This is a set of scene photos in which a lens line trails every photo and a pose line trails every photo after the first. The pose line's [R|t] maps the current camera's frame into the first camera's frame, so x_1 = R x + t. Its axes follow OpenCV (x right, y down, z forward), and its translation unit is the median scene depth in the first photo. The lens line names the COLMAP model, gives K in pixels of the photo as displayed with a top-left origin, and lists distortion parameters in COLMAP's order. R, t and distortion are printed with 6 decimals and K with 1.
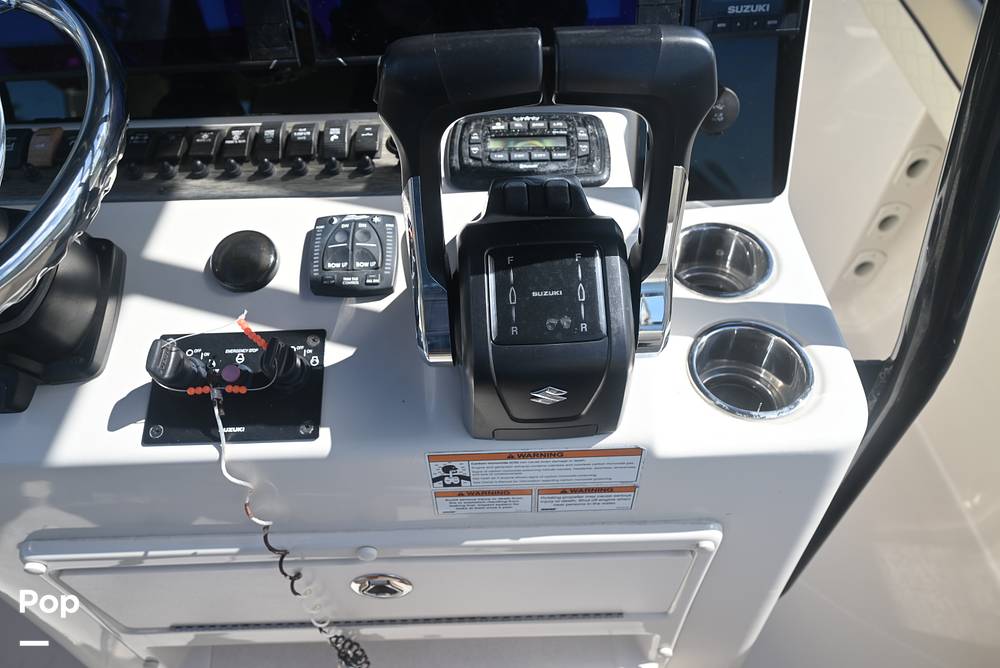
lens RADIAL K [[679.3, 0, 494.2], [0, 679.3, 337.7], [0, 0, 1]] dist [0.002108, 0.002324]
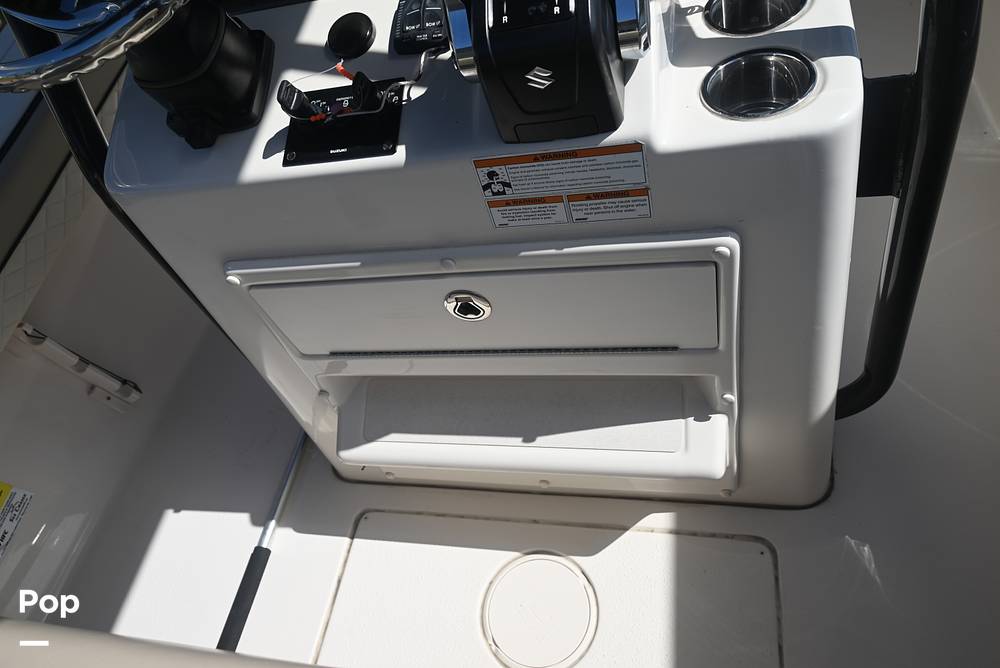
lens RADIAL K [[683.2, 0, 500.0], [0, 683.2, 334.0], [0, 0, 1]] dist [-0.004842, -0.003667]
pose [[0.955517, 0.011089, -0.294729, 0.309101], [0.014040, 0.996450, 0.083006, 0.360771], [0.294603, -0.083452, 0.951969, -0.229451]]
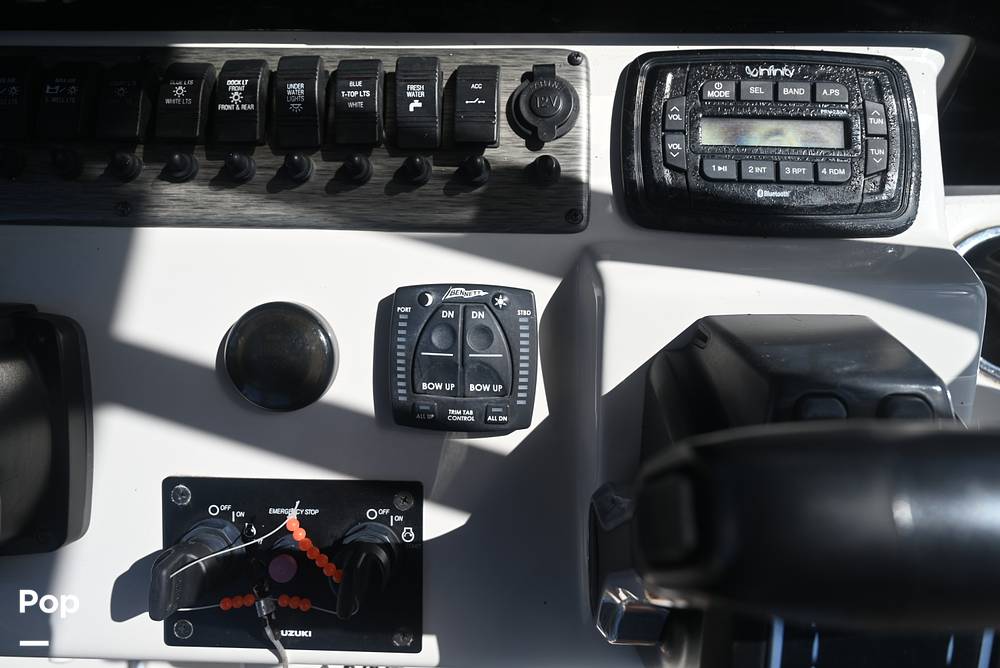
lens RADIAL K [[678.7, 0, 512.3], [0, 678.7, 332.9], [0, 0, 1]] dist [0.001464, 0.000578]
pose [[0.999136, 0.040174, -0.010620, -0.157463], [-0.032110, 0.908628, 0.416370, -0.390266], [0.026377, -0.415670, 0.909133, 0.469396]]
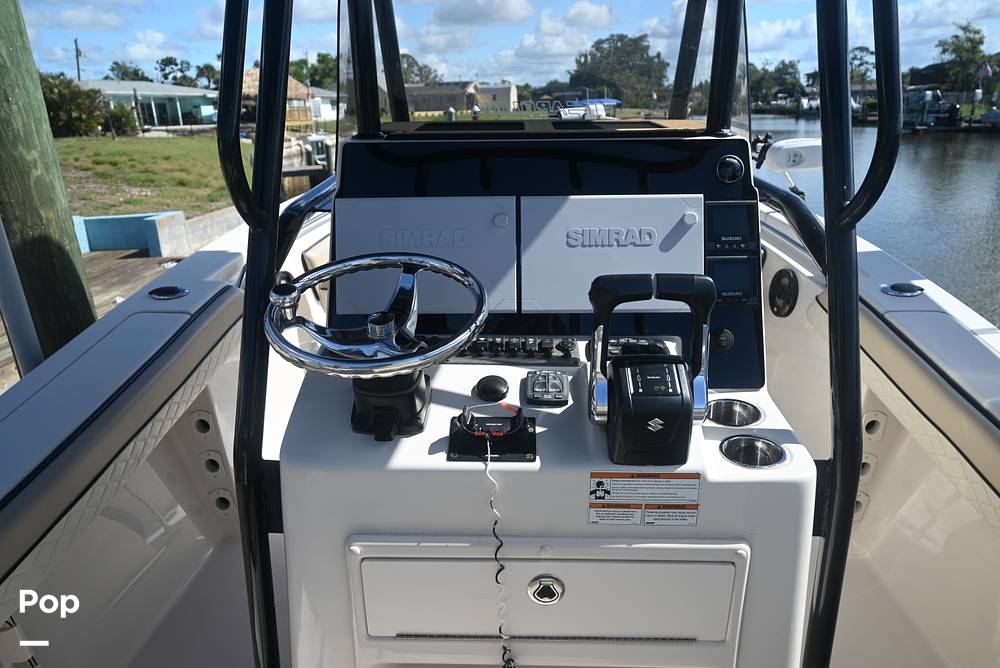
lens RADIAL K [[693.9, 0, 500.0], [0, 693.9, 334.0], [0, 0, 1]] dist [-0.009772, 0.014660]
pose [[0.998671, 0.039143, -0.033514, -0.282110], [-0.050475, 0.874037, -0.483231, 0.737578], [0.010377, 0.484280, 0.874851, -0.874754]]
